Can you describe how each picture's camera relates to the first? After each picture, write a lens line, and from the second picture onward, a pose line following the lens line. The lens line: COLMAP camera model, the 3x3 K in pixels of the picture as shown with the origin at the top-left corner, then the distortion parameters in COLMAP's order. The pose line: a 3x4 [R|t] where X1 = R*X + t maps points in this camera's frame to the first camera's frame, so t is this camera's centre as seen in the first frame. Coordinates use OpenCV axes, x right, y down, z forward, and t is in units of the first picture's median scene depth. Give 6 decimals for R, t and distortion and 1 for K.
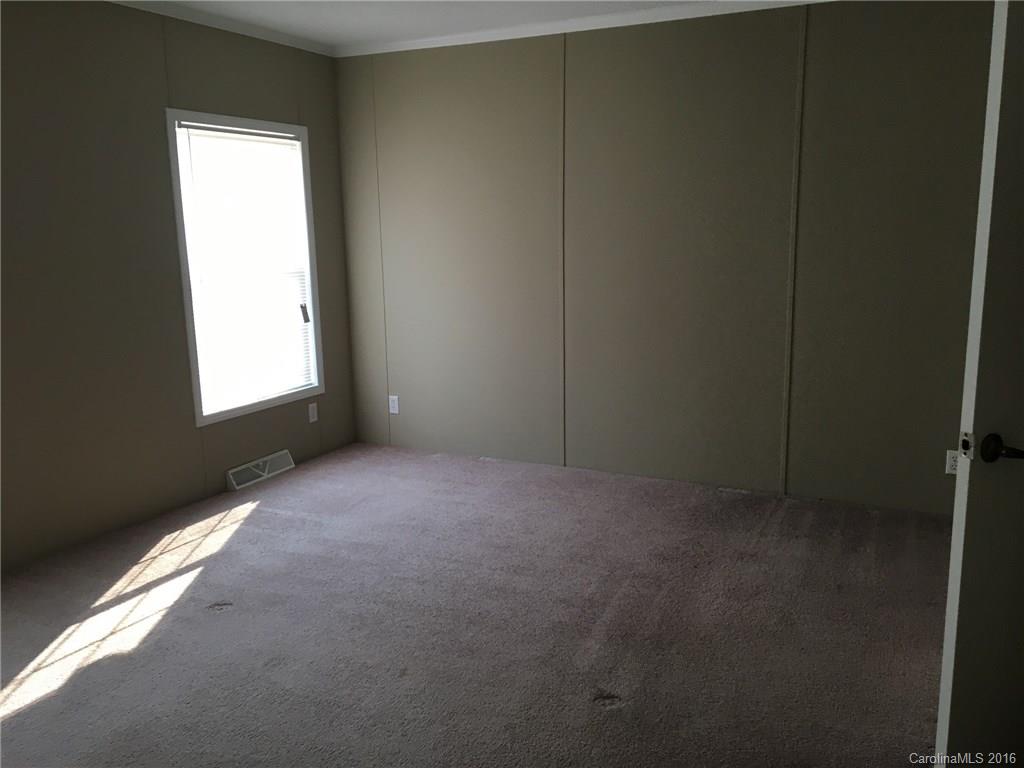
lens RADIAL K [[866.2, 0, 516.2], [0, 866.2, 386.9], [0, 0, 1]] dist [0.081633, -0.117286]
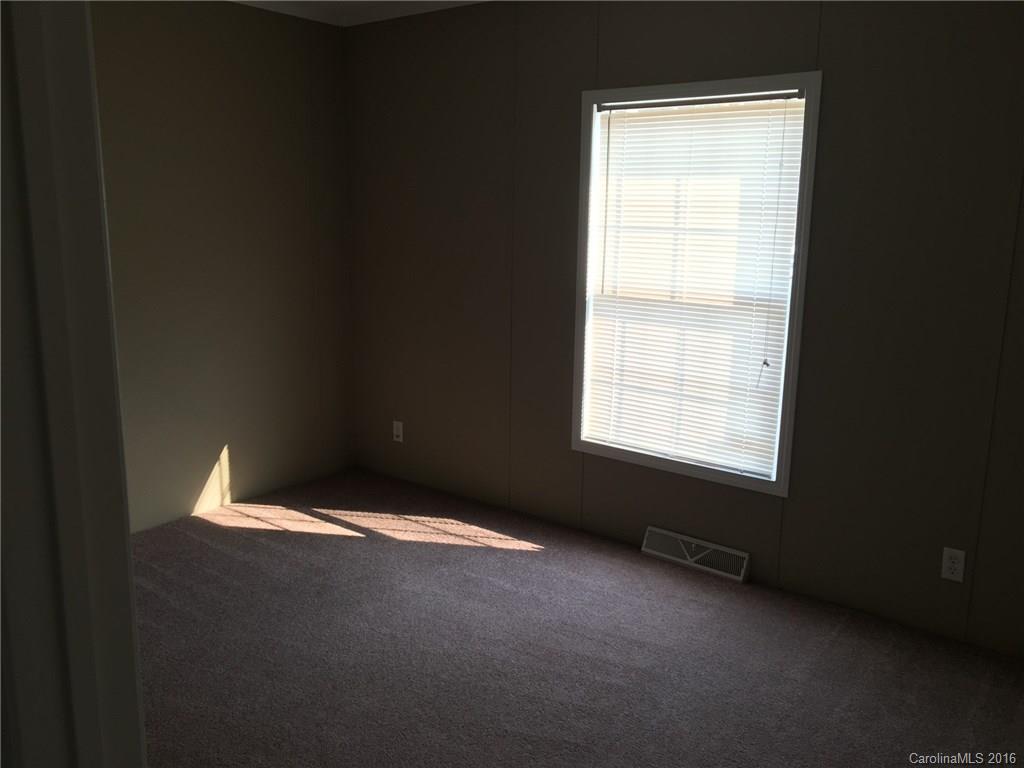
lens RADIAL K [[866.2, 0, 510.6], [0, 866.2, 381.3], [0, 0, 1]] dist [0.081633, -0.117286]
pose [[-0.195503, 0.190234, -0.962076, 0.467567], [-0.209911, 0.950154, 0.230533, -0.202281], [0.957975, 0.247021, -0.145826, 1.008377]]
